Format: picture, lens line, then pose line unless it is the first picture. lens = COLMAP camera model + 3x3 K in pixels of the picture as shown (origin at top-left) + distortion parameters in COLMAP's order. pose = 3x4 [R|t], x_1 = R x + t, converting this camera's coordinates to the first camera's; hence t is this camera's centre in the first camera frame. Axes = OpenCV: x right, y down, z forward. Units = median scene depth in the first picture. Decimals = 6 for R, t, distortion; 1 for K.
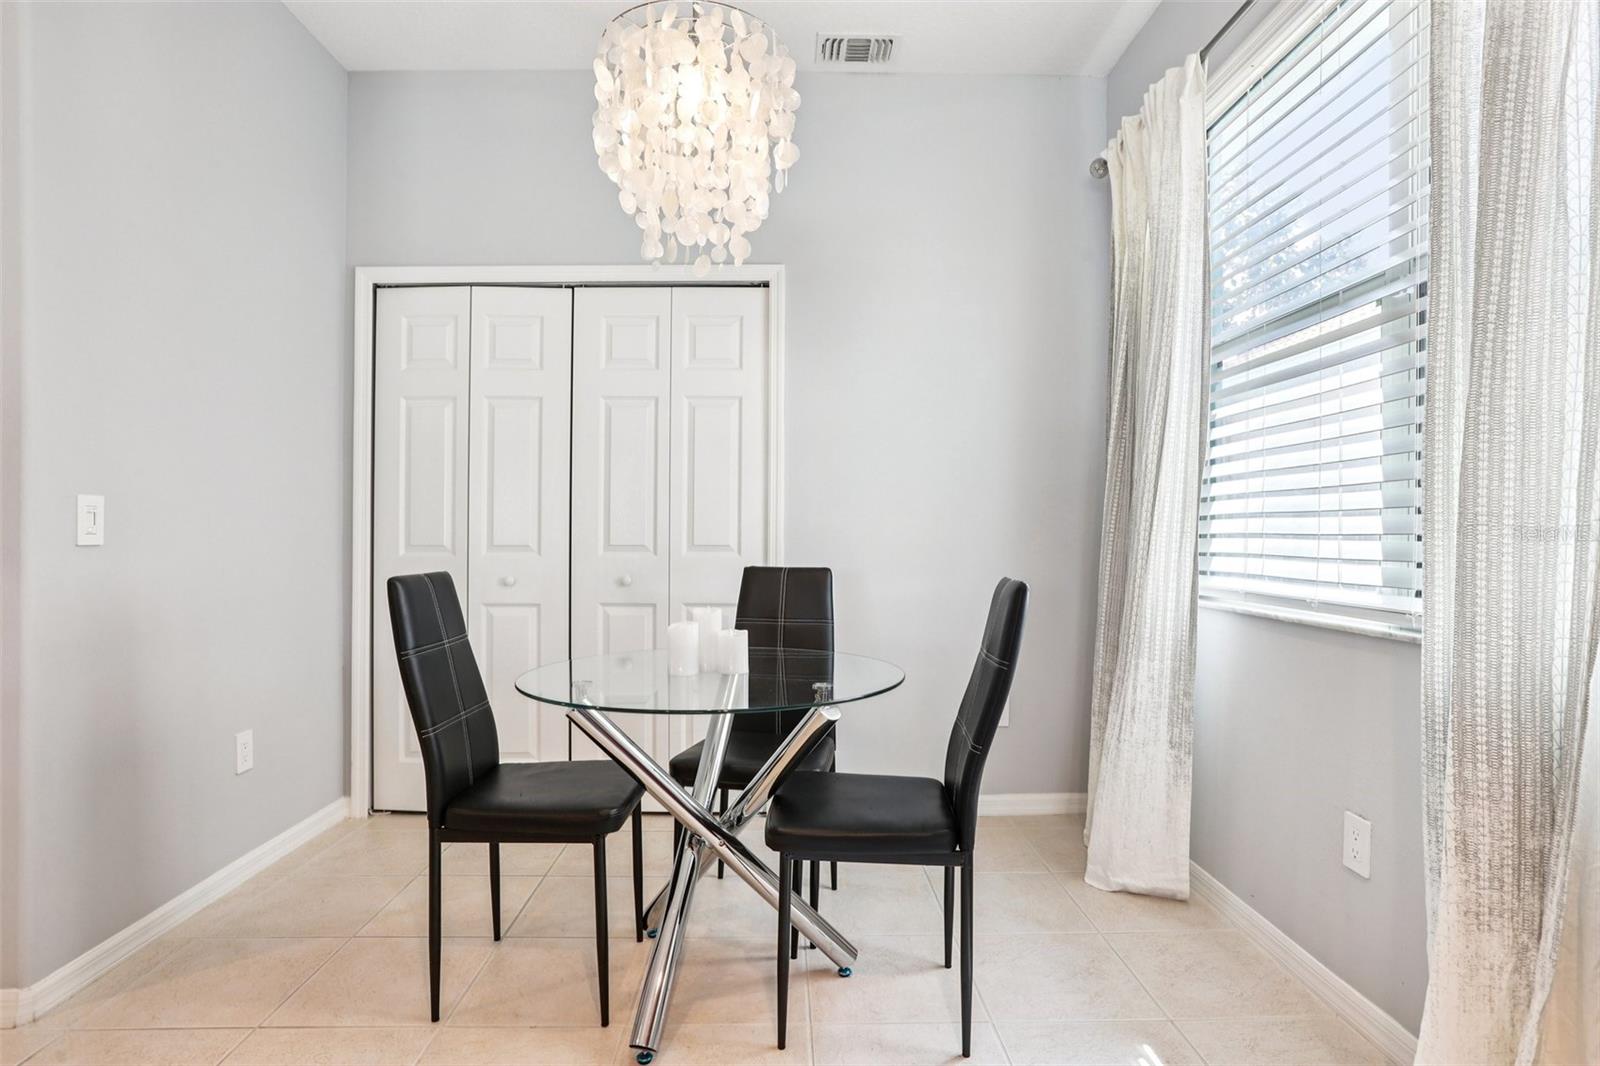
lens RADIAL K [[823.1, 0, 796.1], [0, 823.1, 532.1], [0, 0, 1]] dist [-0.002085, -0.000080]
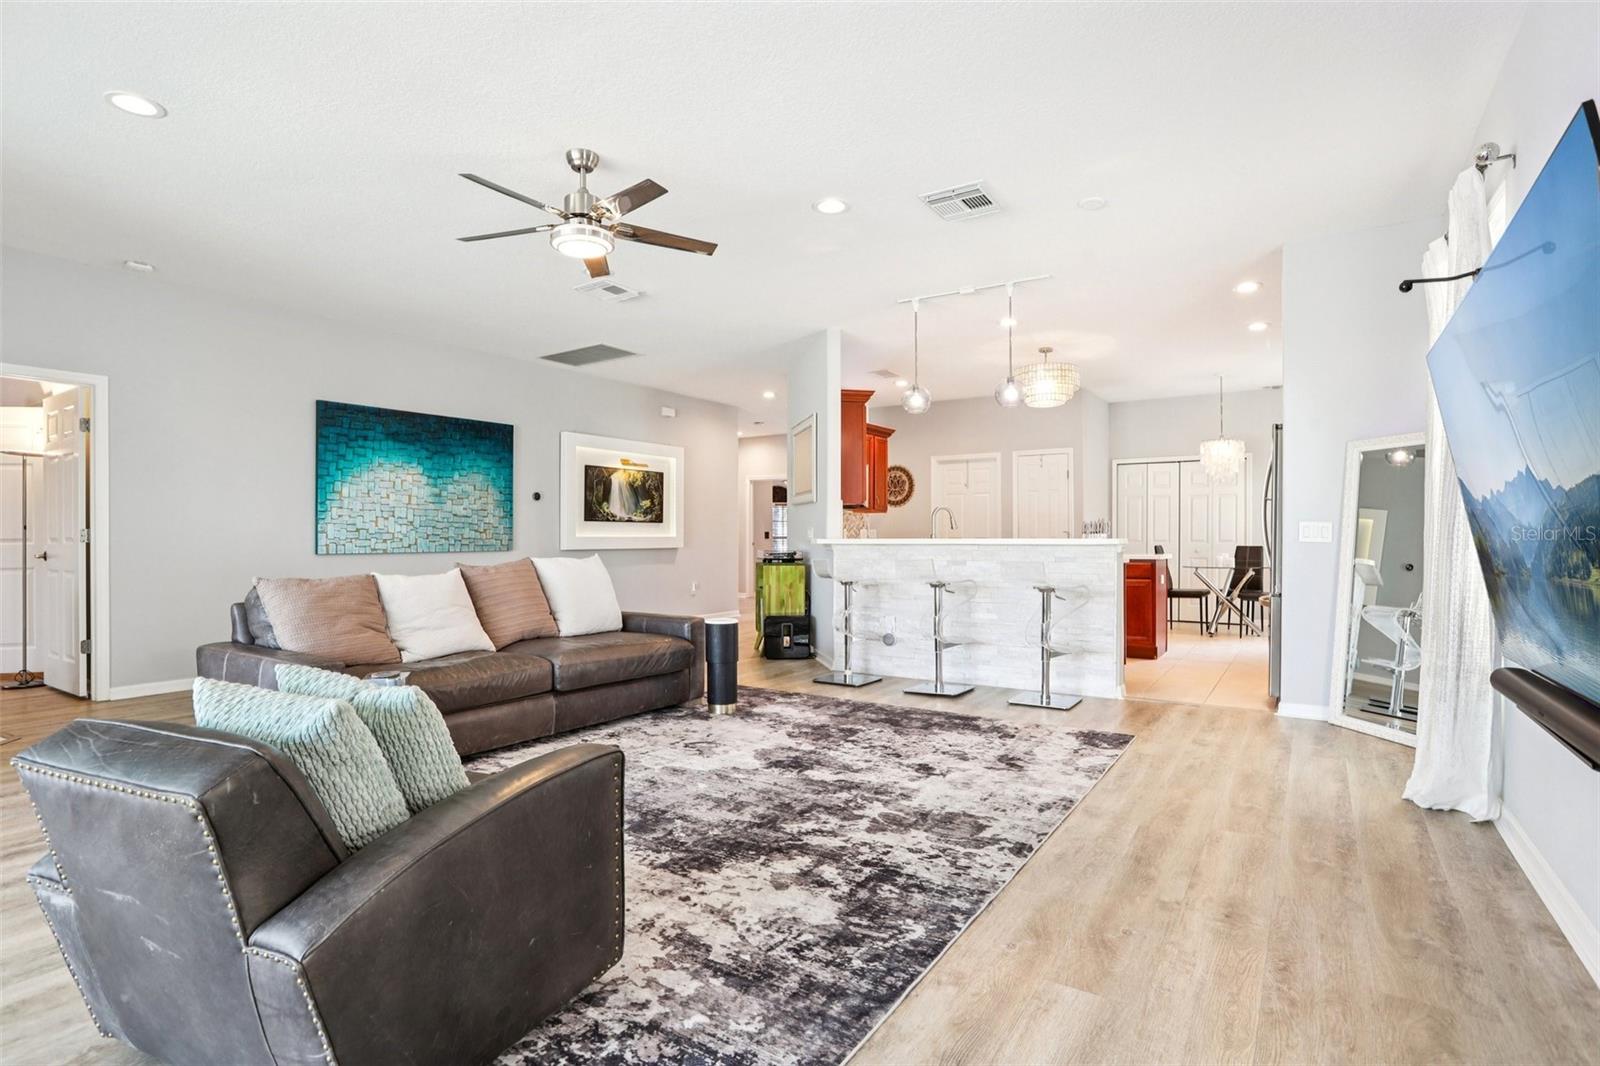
lens RADIAL K [[796.1, 0, 798.3], [0, 796.1, 530.9], [0, 0, 1]] dist [-0.048380, 0.019474]
pose [[0.822464, -0.004366, -0.568800, 0.375614], [0.001052, 0.999981, -0.006156, -0.003844], [0.568816, 0.004465, 0.822453, -3.459164]]
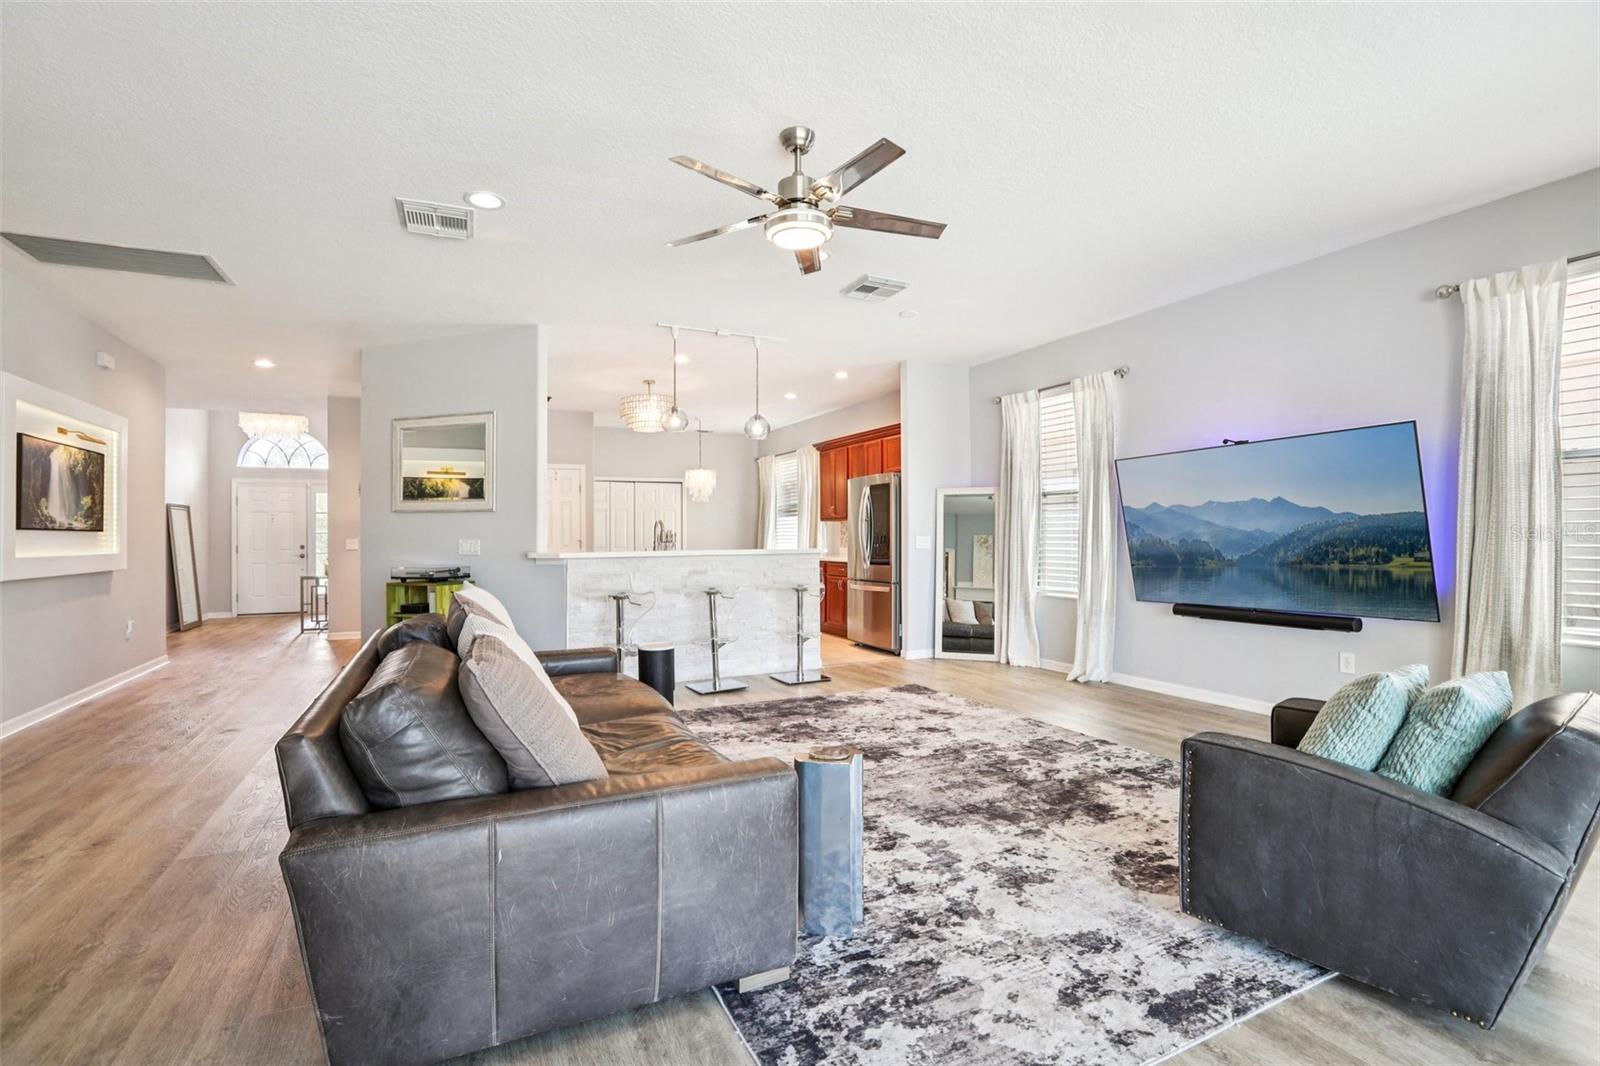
lens RADIAL K [[727.7, 0, 797.8], [0, 727.7, 533.4], [0, 0, 1]] dist [-0.053266, 0.016307]
pose [[0.906324, -0.004289, 0.422561, -1.470718], [0.006158, 0.999976, -0.003058, -0.045392], [-0.422538, 0.005374, 0.906329, -3.577537]]
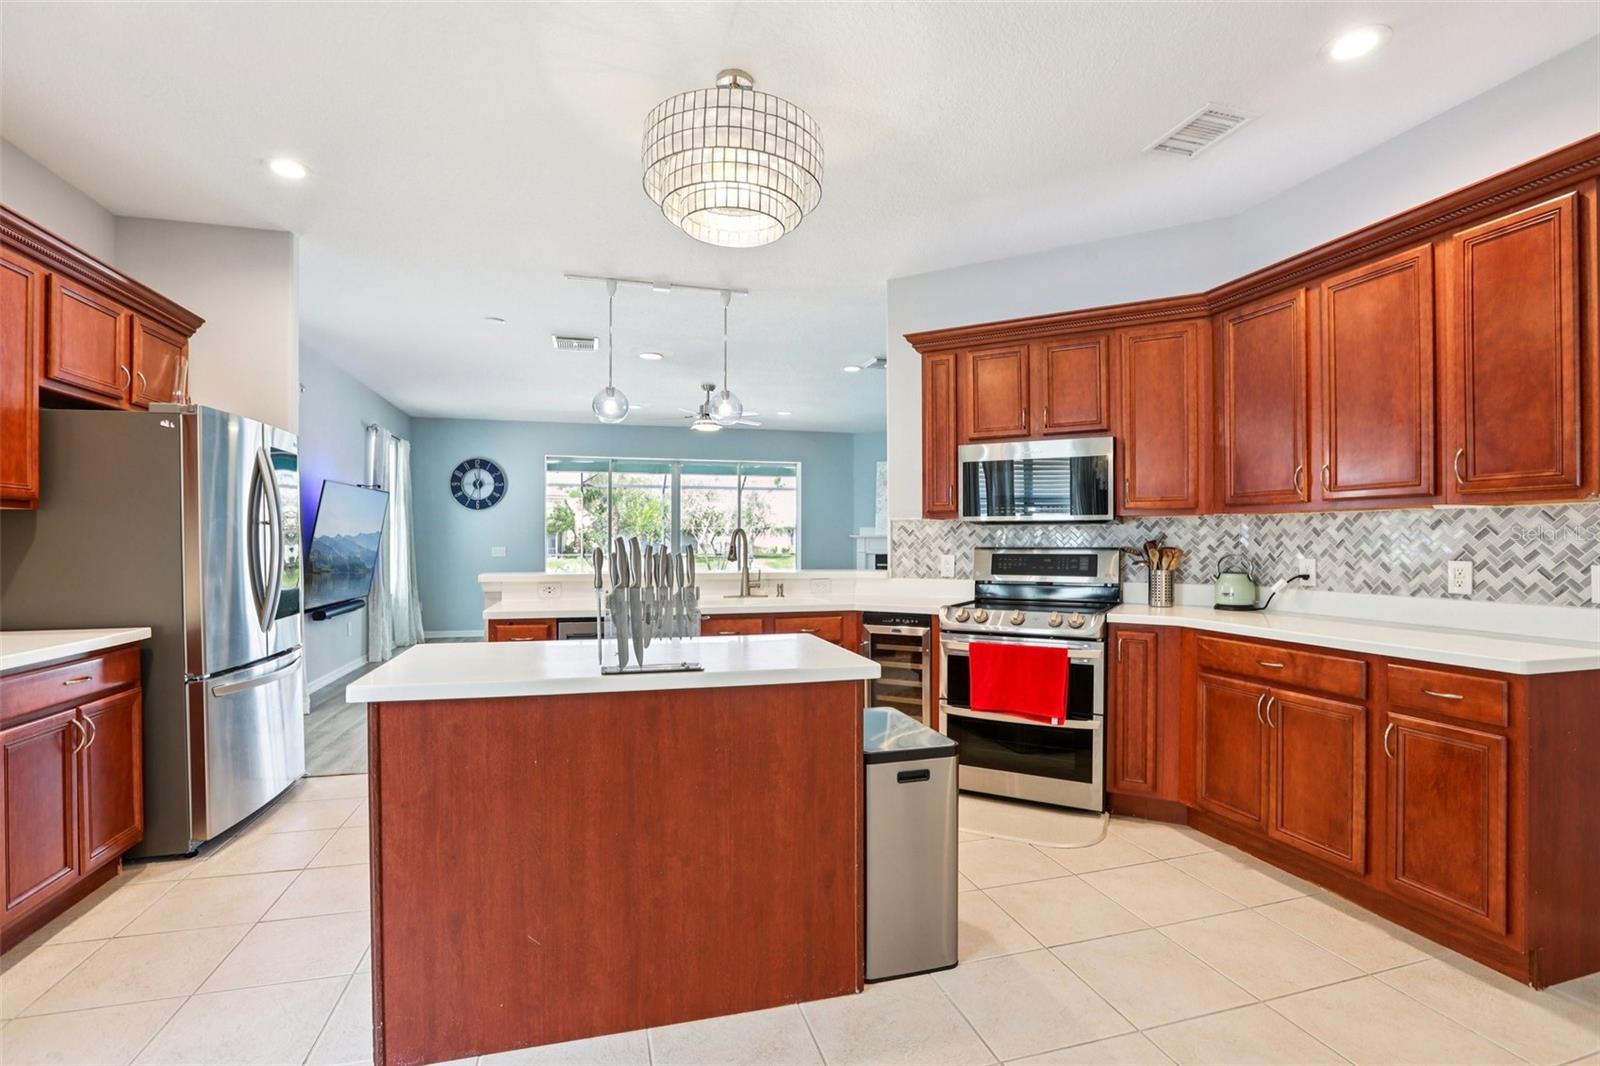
lens RADIAL K [[727.7, 0, 794.9], [0, 727.7, 540.8], [0, 0, 1]] dist [-0.053266, 0.016307]
pose [[-0.968516, 0.000861, -0.248951, -0.465790], [0.001405, 0.999997, -0.002009, -0.072570], [0.248949, -0.002296, -0.968514, 0.928711]]
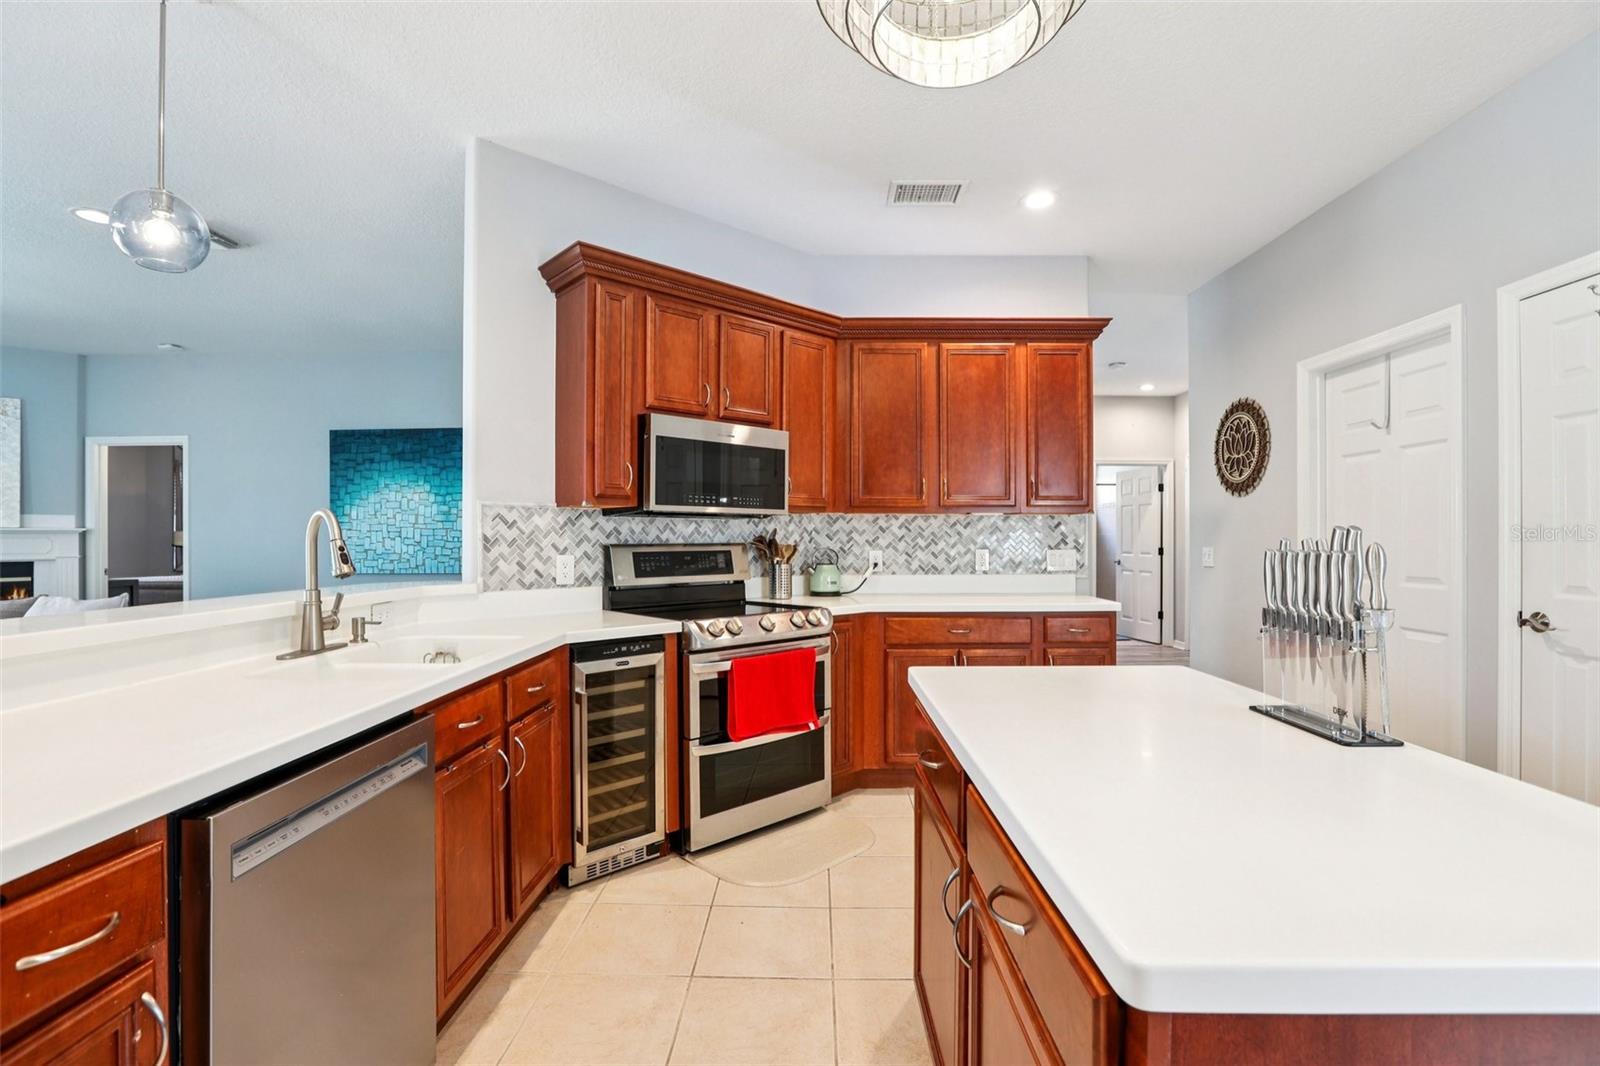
lens RADIAL K [[727.7, 0, 801.8], [0, 727.7, 538.2], [0, 0, 1]] dist [-0.053266, 0.016307]
pose [[-0.039737, 0.000682, -0.999210, 0.040176], [0.002868, 0.999996, 0.000569, -0.070763], [0.999206, -0.002843, -0.039739, -0.280221]]
